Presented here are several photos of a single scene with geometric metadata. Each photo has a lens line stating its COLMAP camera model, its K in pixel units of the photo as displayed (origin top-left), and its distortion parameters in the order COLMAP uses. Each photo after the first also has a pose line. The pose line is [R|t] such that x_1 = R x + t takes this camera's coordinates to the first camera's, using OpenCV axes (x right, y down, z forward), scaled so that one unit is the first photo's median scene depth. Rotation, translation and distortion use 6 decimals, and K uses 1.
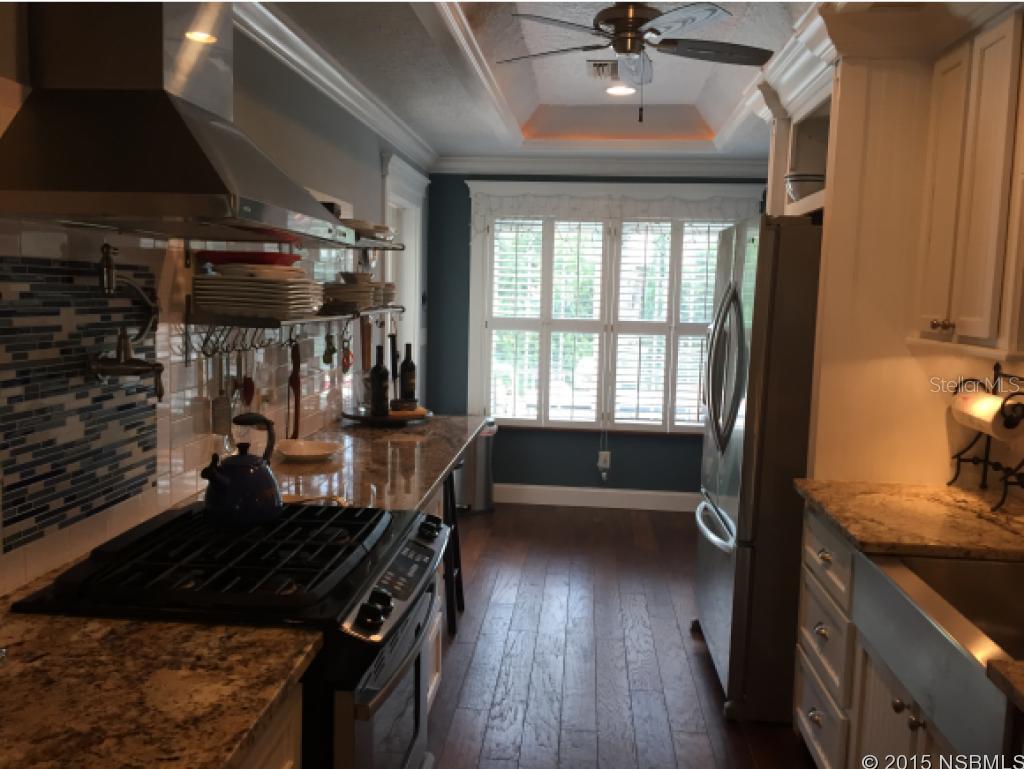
lens RADIAL K [[877.1, 0, 516.3], [0, 877.1, 384.2], [0, 0, 1]] dist [0.094062, -0.124419]
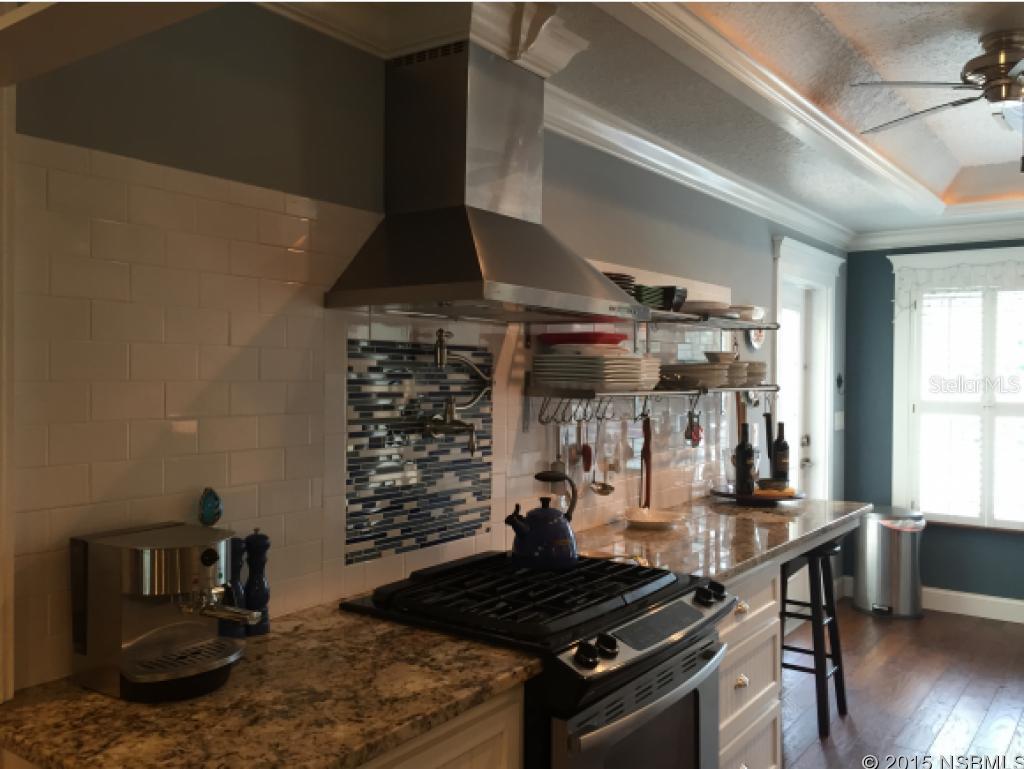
lens RADIAL K [[877.1, 0, 515.2], [0, 877.1, 387.1], [0, 0, 1]] dist [0.094062, -0.124419]
pose [[0.858446, -0.010452, -0.512797, 0.250465], [-0.041439, 0.995111, -0.089653, 0.029548], [0.511227, 0.098212, 0.853816, -0.002581]]
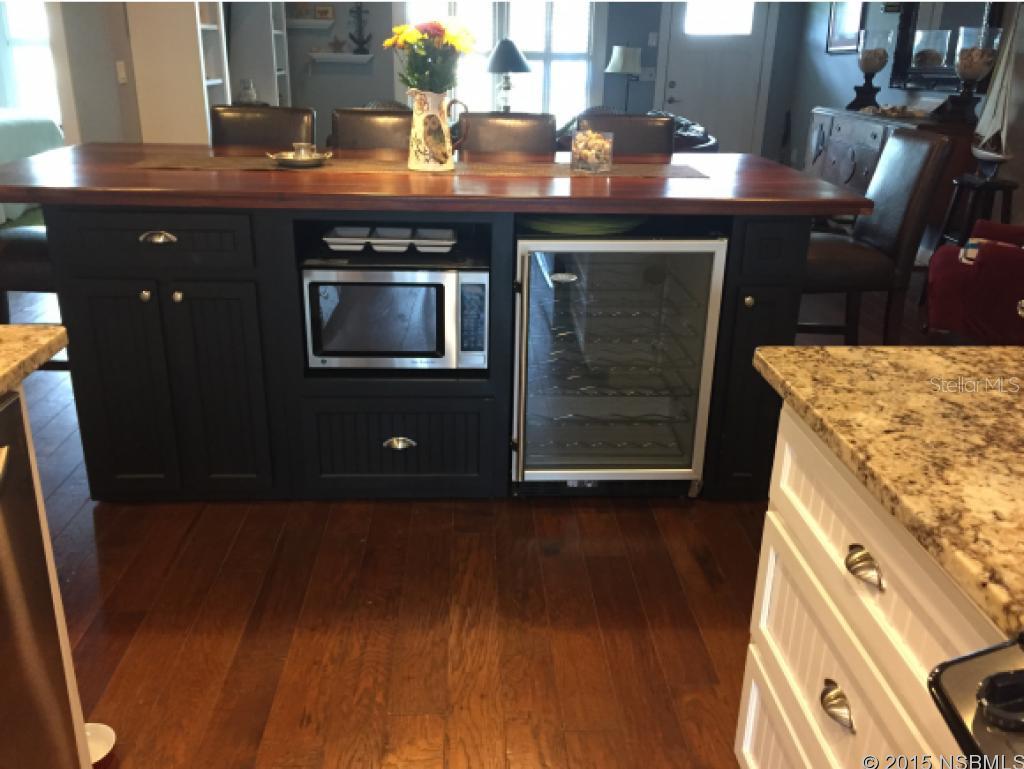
lens RADIAL K [[877.1, 0, 510.9], [0, 877.1, 382.6], [0, 0, 1]] dist [0.094062, -0.124419]
pose [[-0.990599, -0.002744, -0.136769, 0.100864], [-0.064637, 0.890537, 0.450295, -0.032978], [0.120562, 0.454903, -0.882343, 1.004268]]
